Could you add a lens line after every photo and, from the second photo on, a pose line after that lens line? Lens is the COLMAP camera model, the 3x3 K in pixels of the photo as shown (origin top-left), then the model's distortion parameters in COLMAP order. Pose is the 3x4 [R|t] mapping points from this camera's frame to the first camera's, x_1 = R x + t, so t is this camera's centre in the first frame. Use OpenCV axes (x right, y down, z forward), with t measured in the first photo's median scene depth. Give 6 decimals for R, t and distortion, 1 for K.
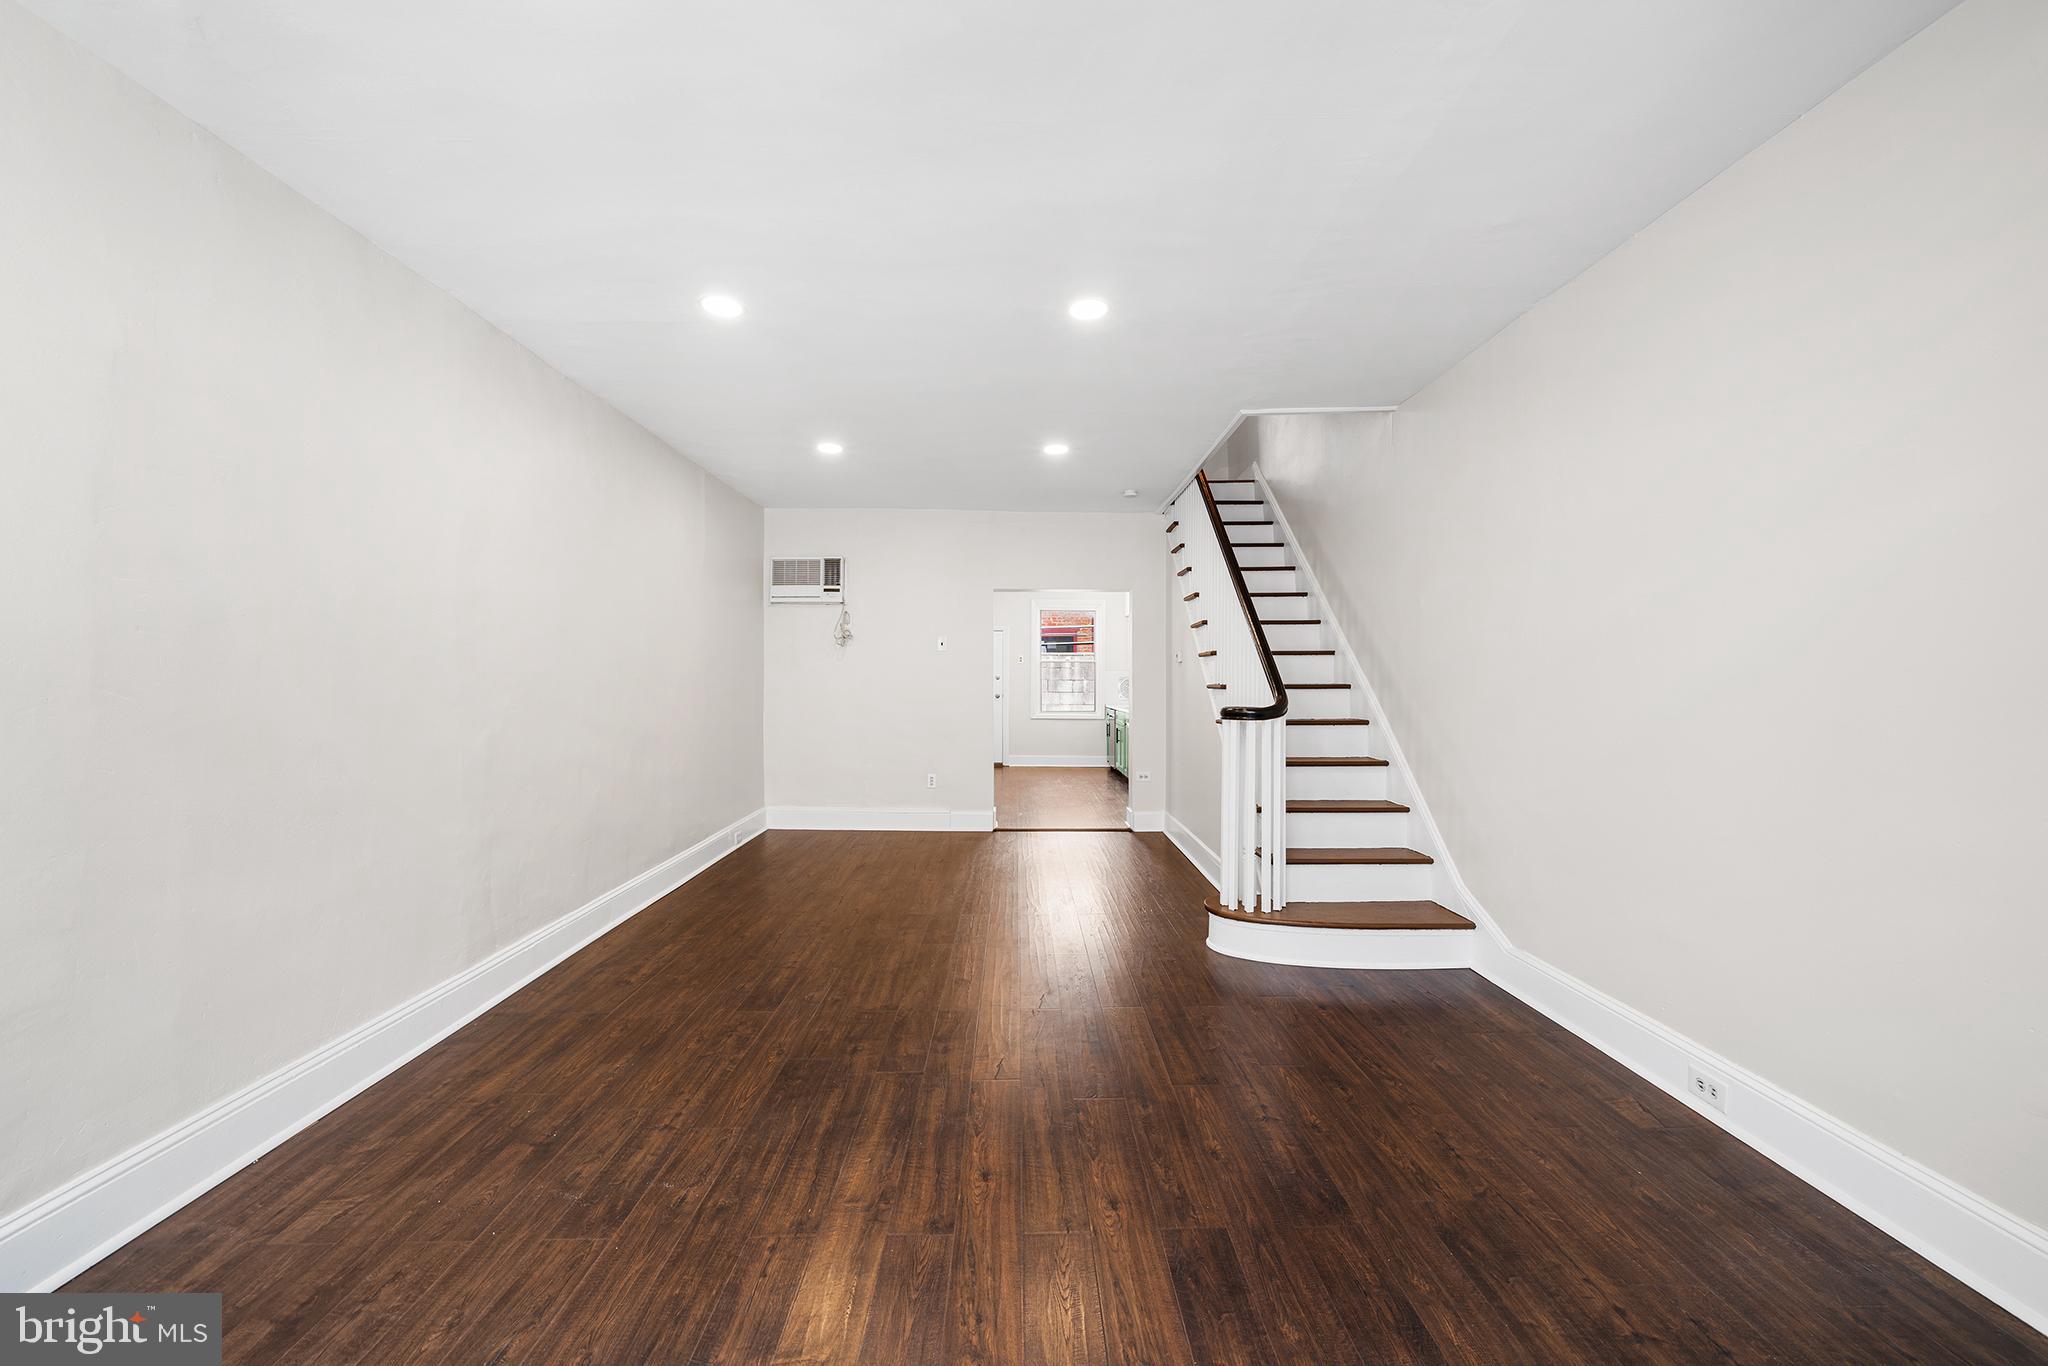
lens RADIAL K [[787.3, 0, 1023.2], [0, 787.3, 683.1], [0, 0, 1]] dist [-0.000880, -0.000287]
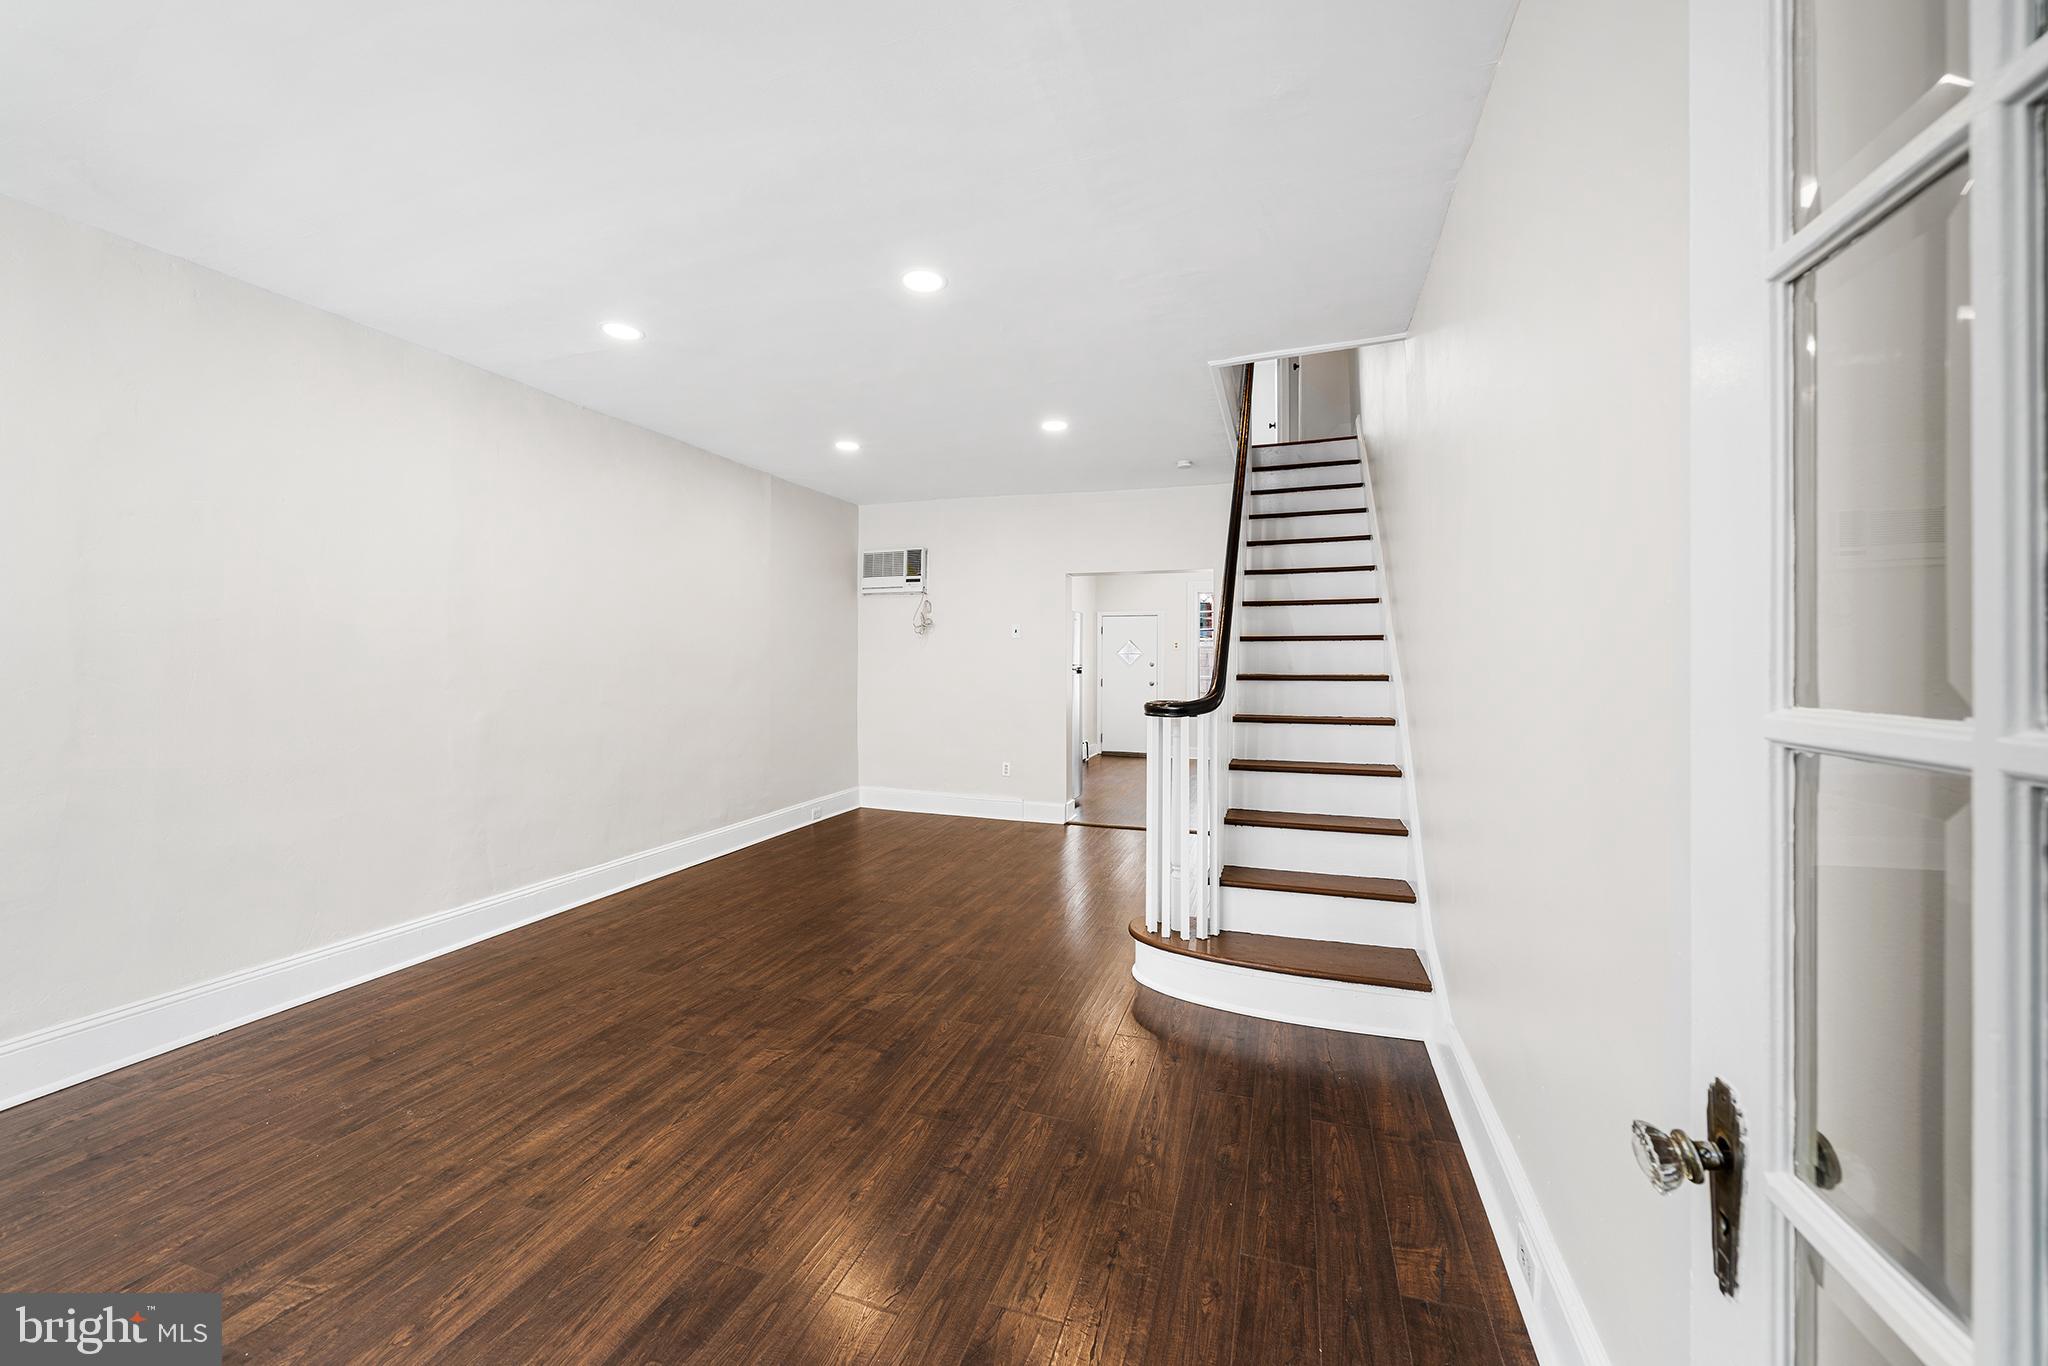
lens RADIAL K [[789.2, 0, 1021.0], [0, 789.2, 676.4], [0, 0, 1]] dist [-0.002196, 0.000477]
pose [[0.940536, 0.004953, -0.339659, 0.462096], [-0.000417, 0.999910, 0.013427, -0.010780], [0.339695, -0.012487, 0.940453, 0.132447]]
